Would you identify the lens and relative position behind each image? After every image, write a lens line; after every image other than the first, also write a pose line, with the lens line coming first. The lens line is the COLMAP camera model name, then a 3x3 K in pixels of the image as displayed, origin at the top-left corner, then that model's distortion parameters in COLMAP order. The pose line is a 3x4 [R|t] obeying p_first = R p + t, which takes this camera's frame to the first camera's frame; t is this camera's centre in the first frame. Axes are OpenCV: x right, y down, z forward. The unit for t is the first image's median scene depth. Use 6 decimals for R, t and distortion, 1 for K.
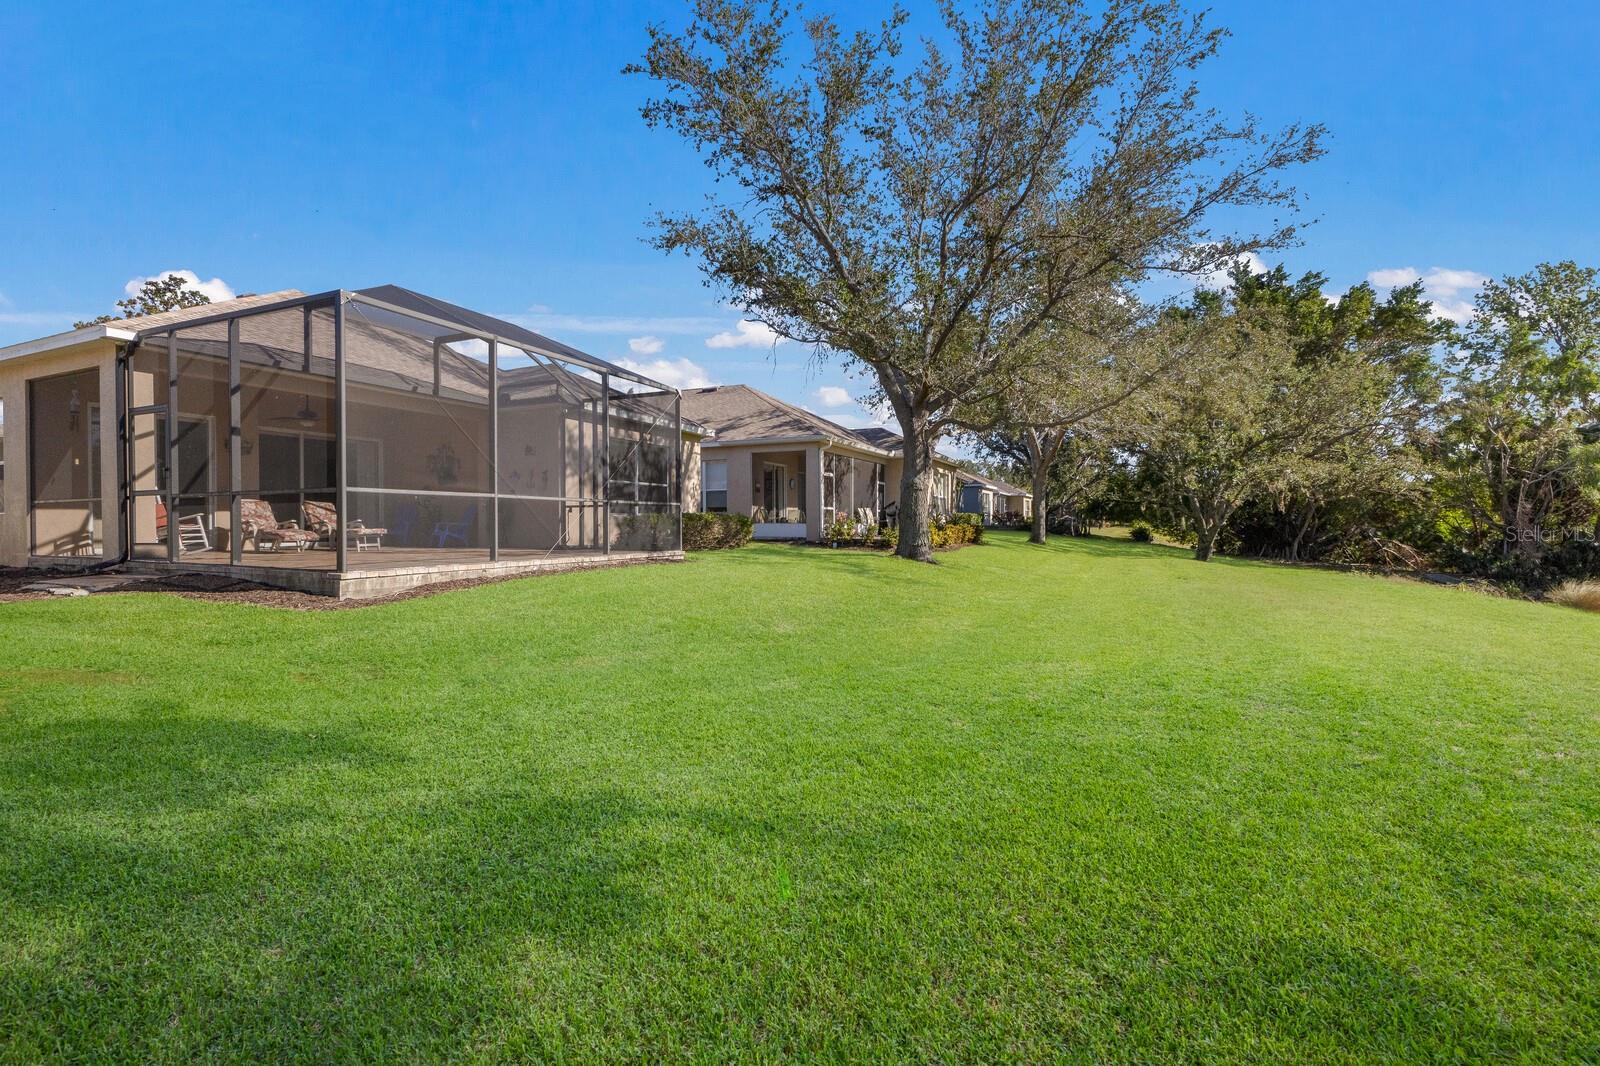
lens RADIAL K [[760.0, 0, 796.8], [0, 760.0, 534.7], [0, 0, 1]] dist [-0.001255, -0.000740]
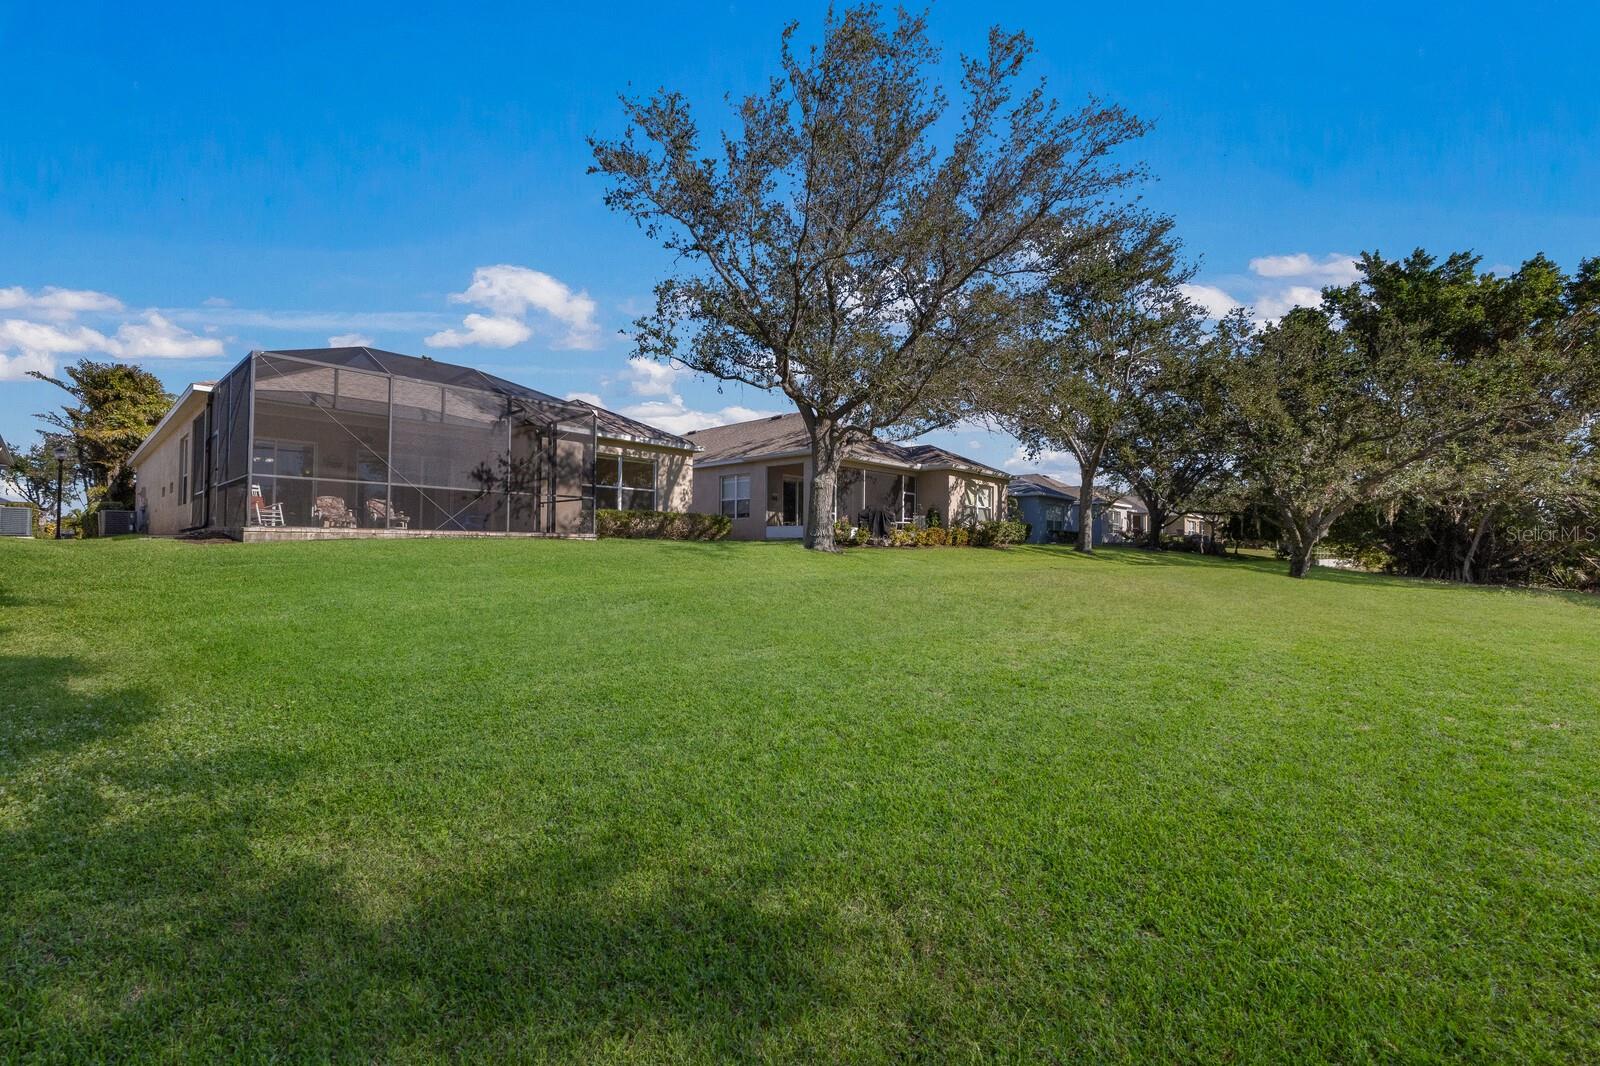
lens RADIAL K [[702.3, 0, 798.4], [0, 702.3, 535.0], [0, 0, 1]] dist [0.013140, -0.000492]
pose [[0.948700, 0.007845, -0.316080, 0.399448], [-0.018480, 0.999359, -0.030661, 0.037387], [0.315637, 0.034930, 0.948237, -0.017694]]
